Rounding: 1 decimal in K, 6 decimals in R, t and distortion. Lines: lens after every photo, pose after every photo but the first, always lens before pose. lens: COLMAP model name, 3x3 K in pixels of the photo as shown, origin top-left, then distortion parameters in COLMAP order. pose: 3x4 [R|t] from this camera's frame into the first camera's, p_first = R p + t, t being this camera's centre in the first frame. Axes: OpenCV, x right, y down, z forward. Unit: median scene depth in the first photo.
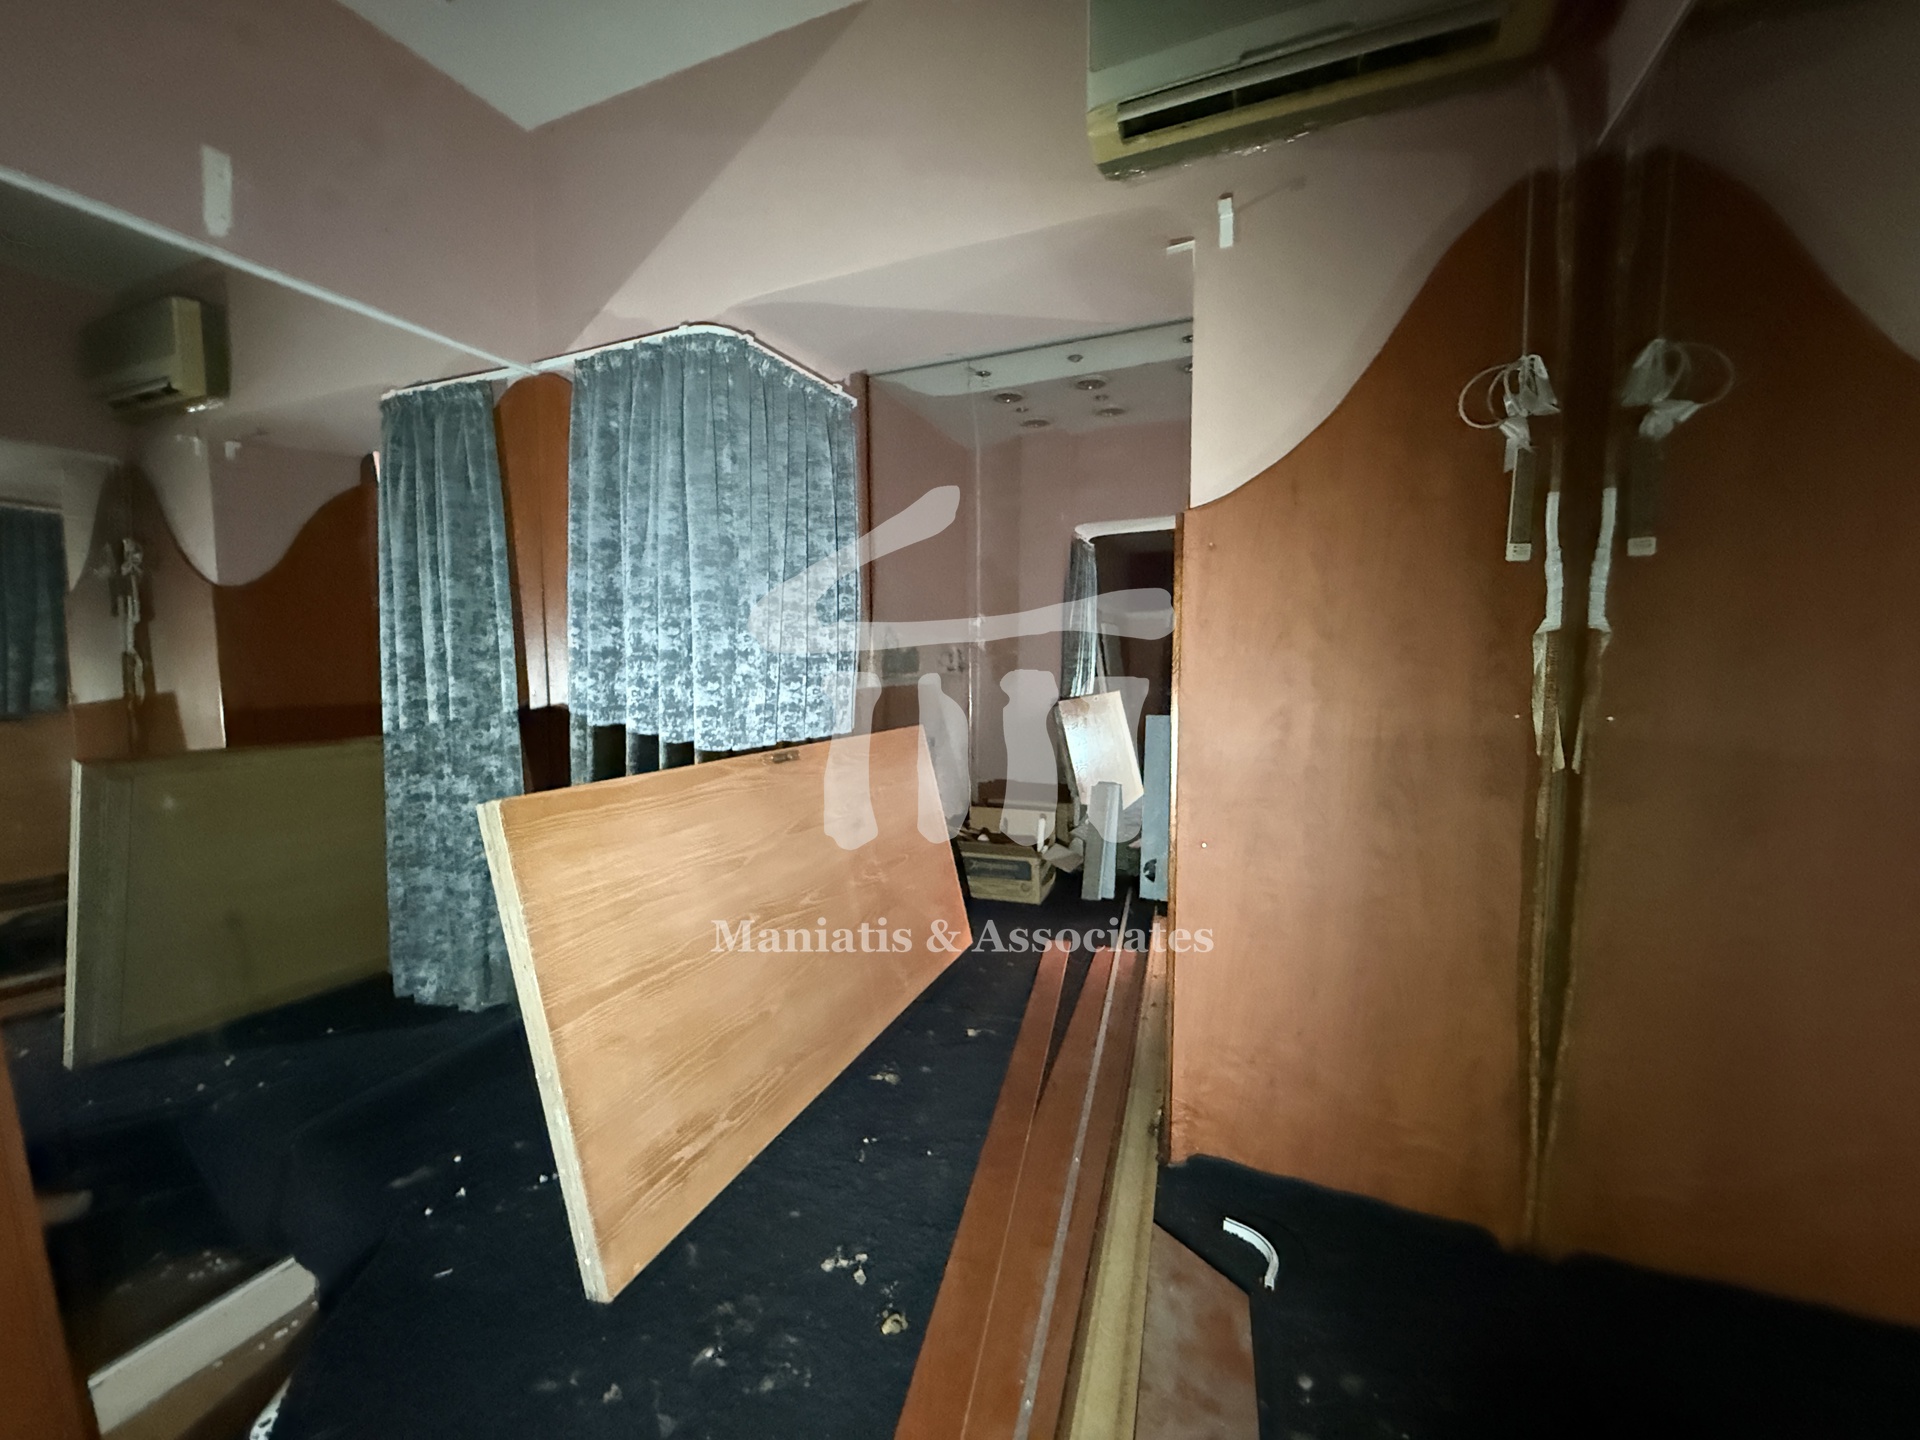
lens RADIAL K [[759.4, 0, 943.9], [0, 759.4, 718.3], [0, 0, 1]] dist [-0.003918, 0.000427]
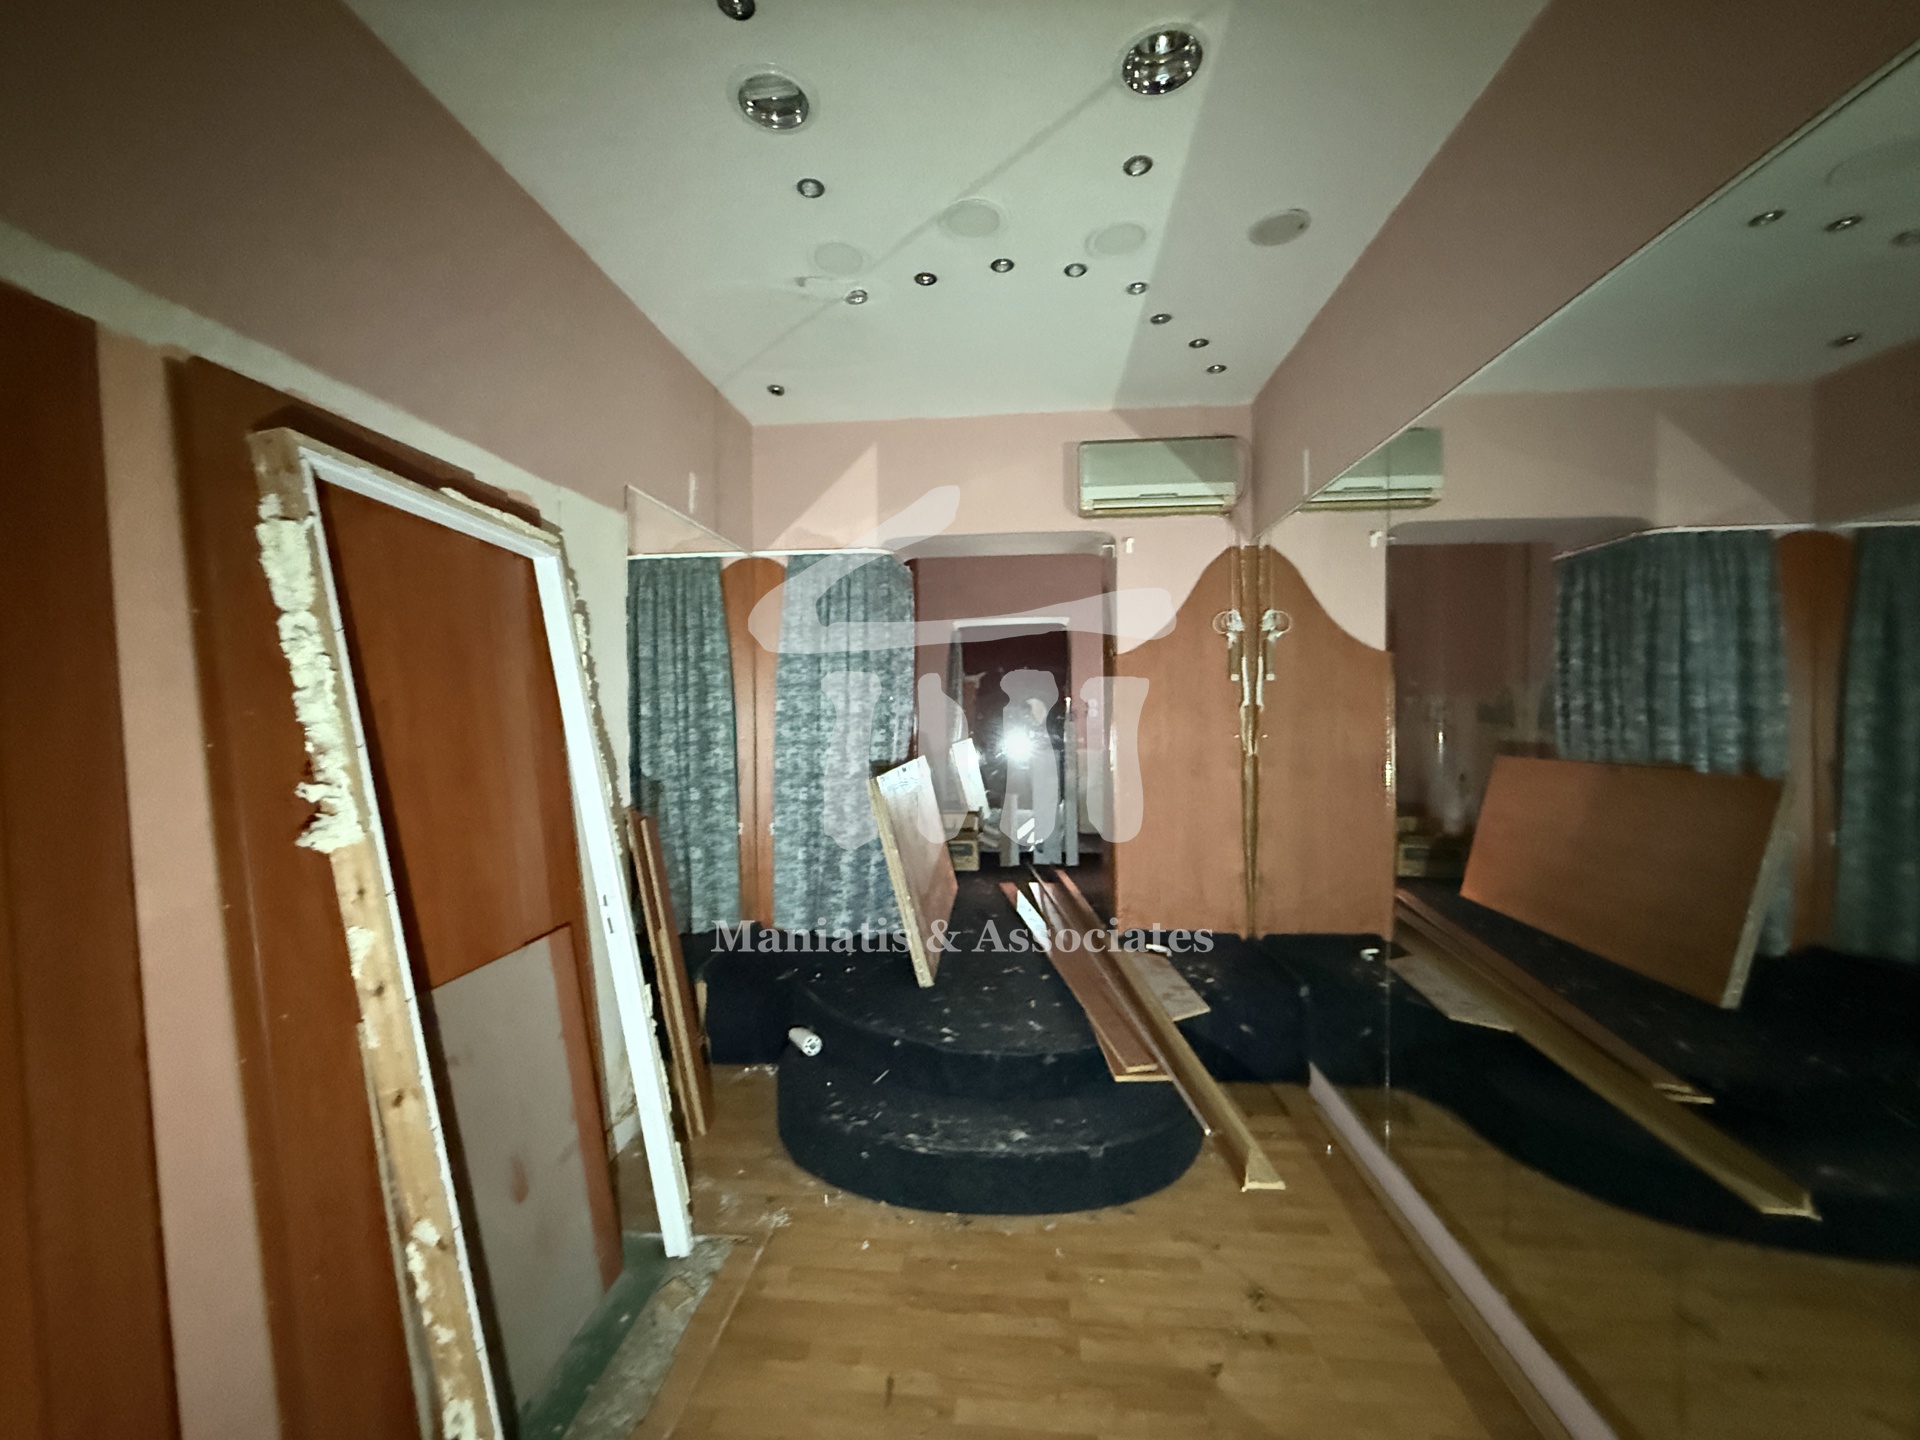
lens RADIAL K [[759.4, 0, 956.7], [0, 759.4, 719.6], [0, 0, 1]] dist [-0.003918, 0.000427]
pose [[0.950529, -0.007702, 0.310540, -1.072646], [0.028794, 0.997573, -0.063393, 0.083409], [-0.309298, 0.069199, 0.948444, -1.309127]]
